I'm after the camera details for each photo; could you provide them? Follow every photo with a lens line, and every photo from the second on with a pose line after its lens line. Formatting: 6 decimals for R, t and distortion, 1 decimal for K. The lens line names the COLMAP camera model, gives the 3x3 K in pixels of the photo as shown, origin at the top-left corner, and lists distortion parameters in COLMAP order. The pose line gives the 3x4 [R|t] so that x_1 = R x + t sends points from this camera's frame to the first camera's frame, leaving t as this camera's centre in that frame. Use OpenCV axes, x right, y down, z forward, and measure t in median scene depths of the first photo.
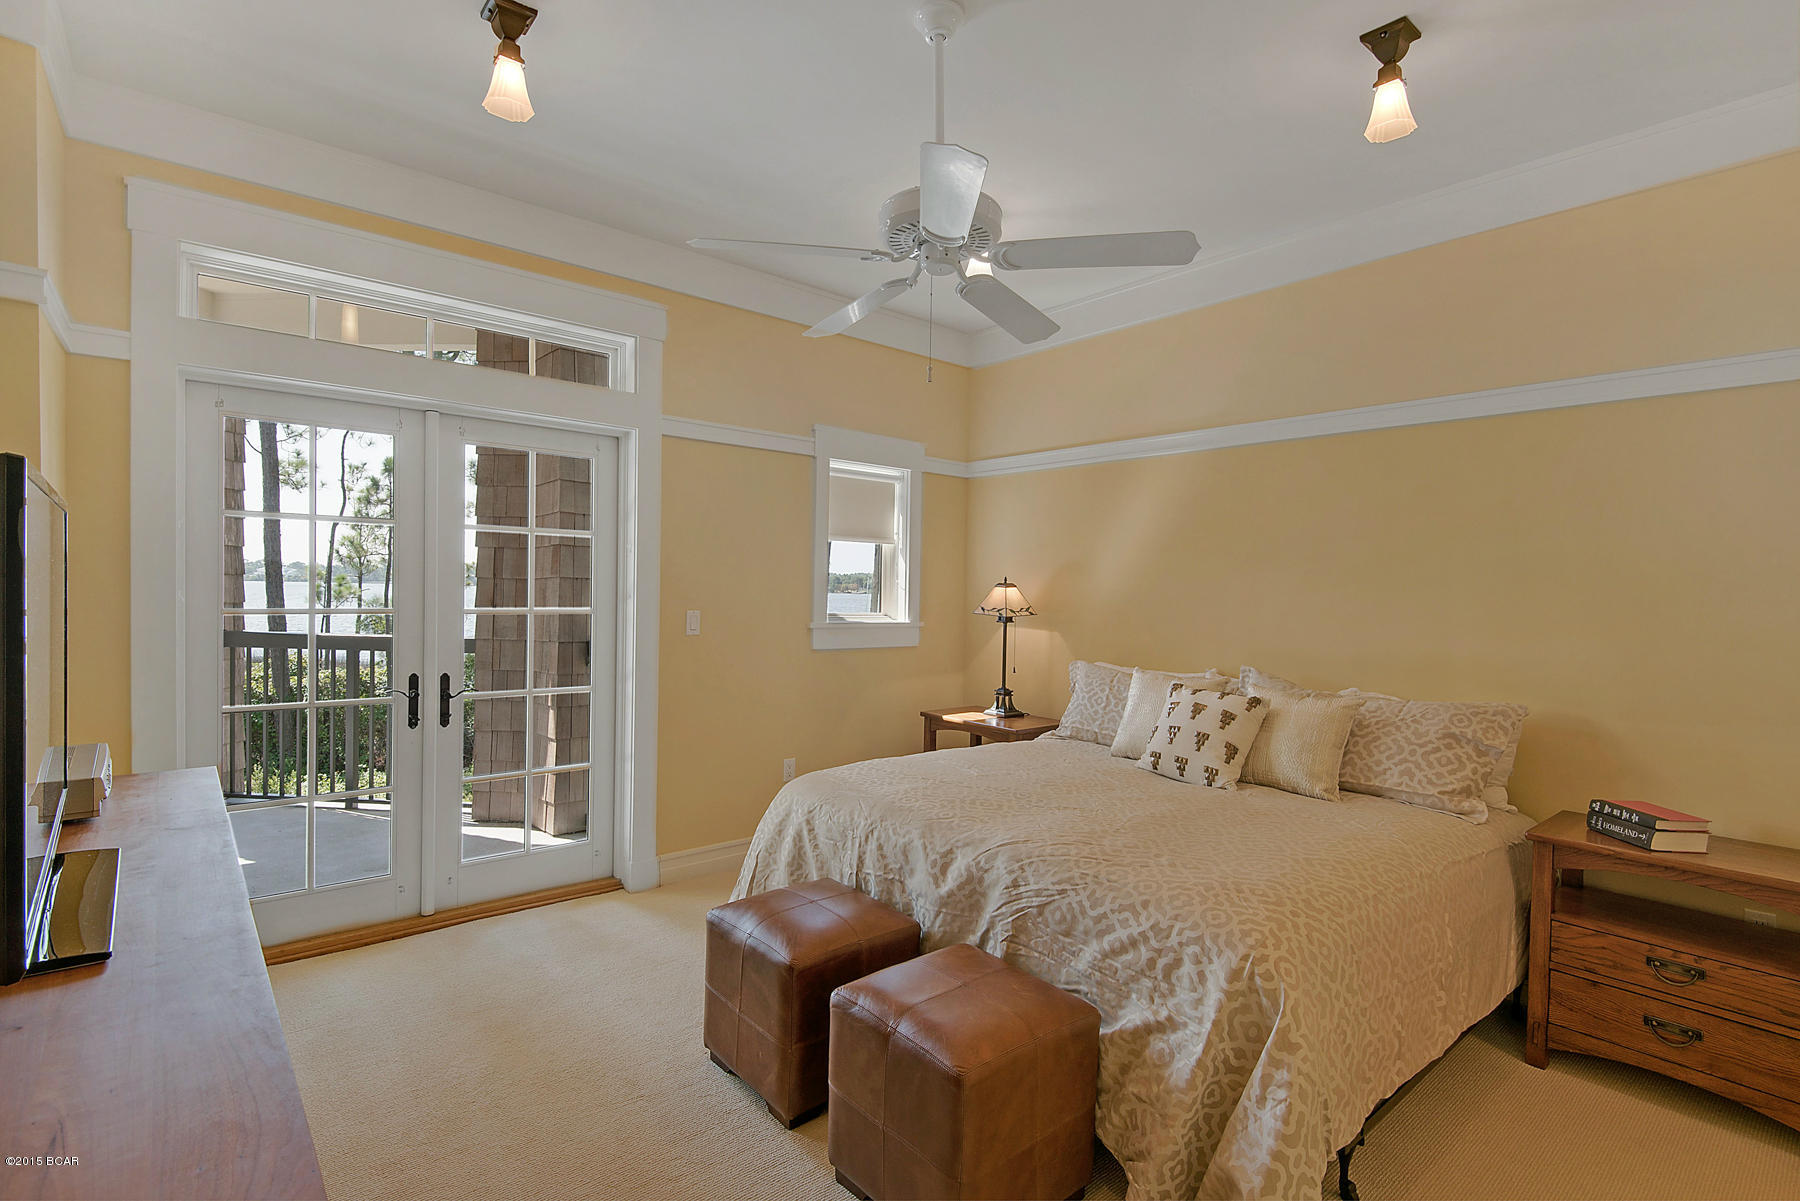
lens RADIAL K [[843.7, 0, 914.9], [0, 843.7, 600.1], [0, 0, 1]] dist [0.007599, -0.010555]
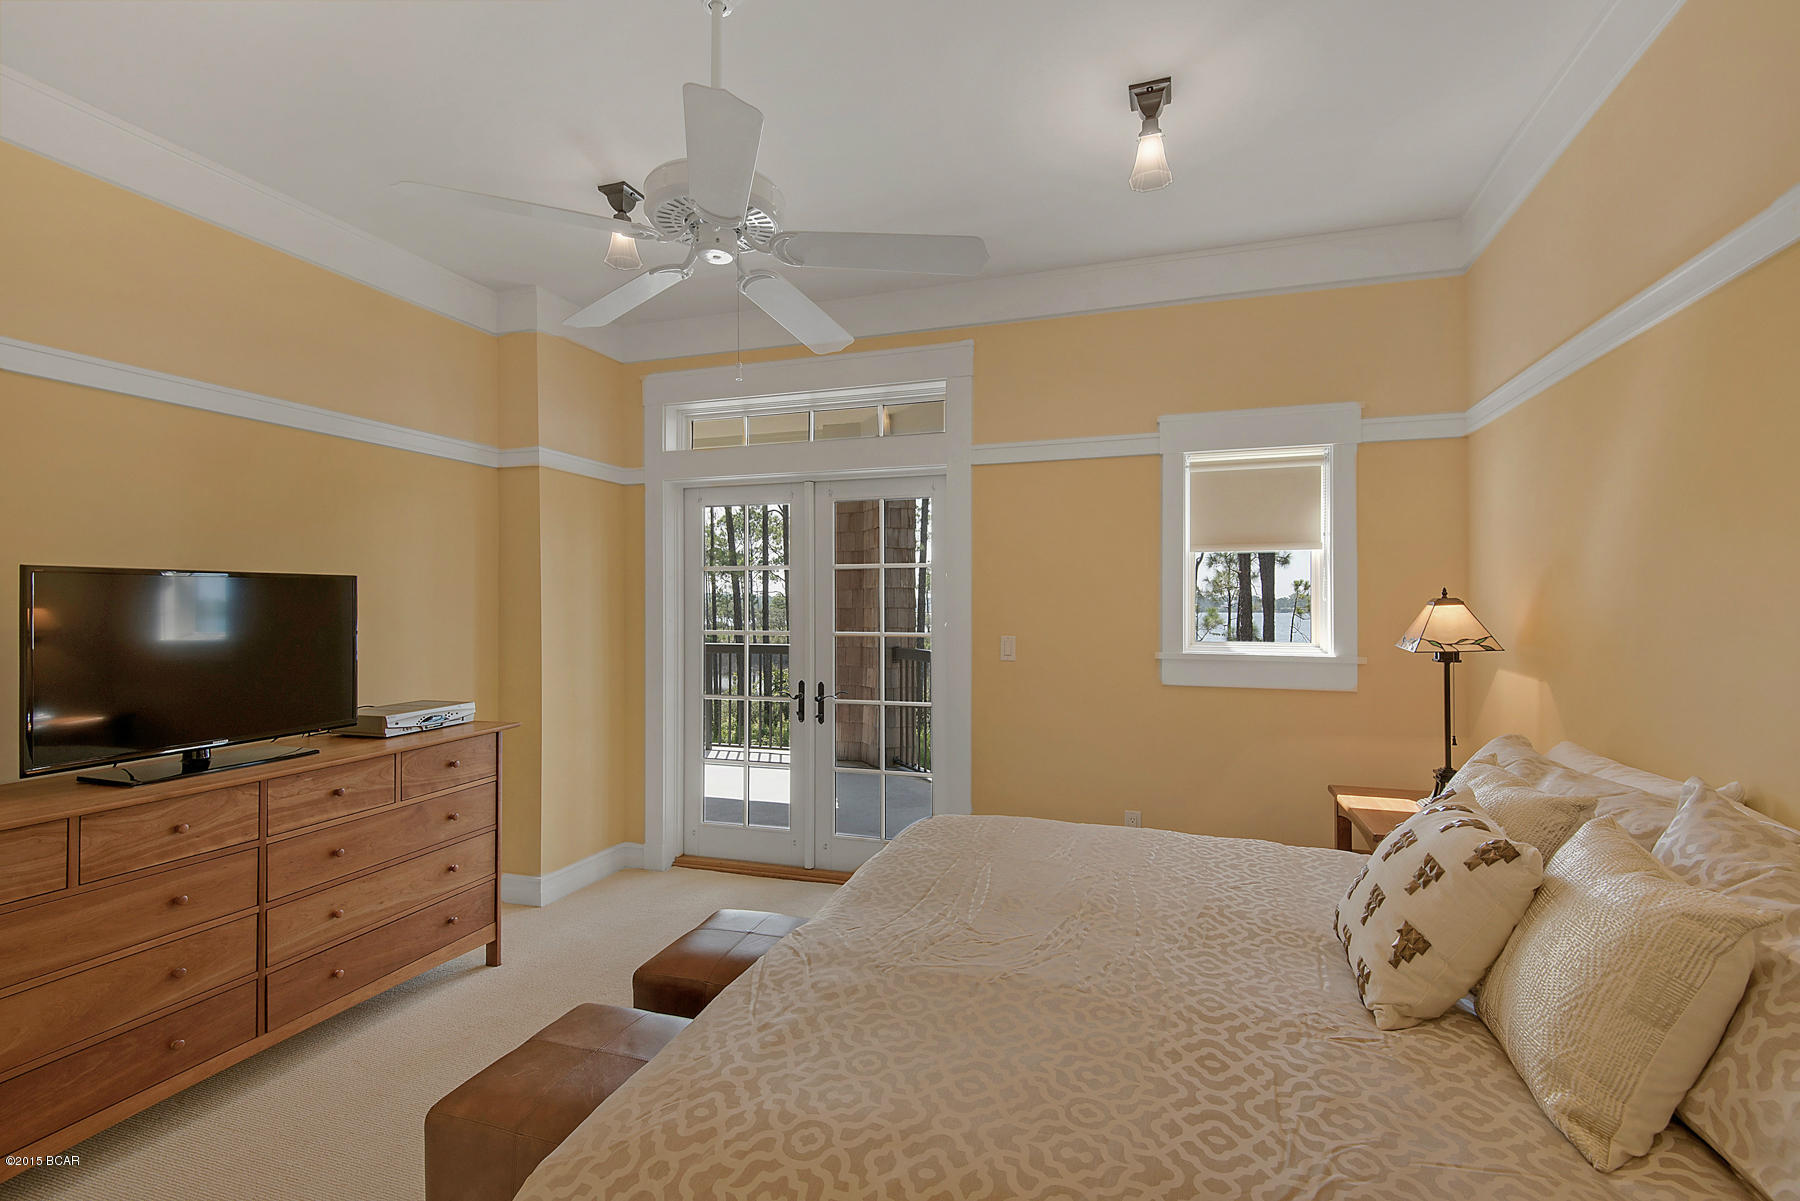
lens RADIAL K [[814.5, 0, 907.6], [0, 814.5, 599.0], [0, 0, 1]] dist [0.020825, -0.012532]
pose [[0.523498, -0.025559, -0.851644, 0.550207], [-0.001833, 0.999514, -0.031124, 0.000020], [0.852025, 0.017855, 0.523196, 0.453404]]
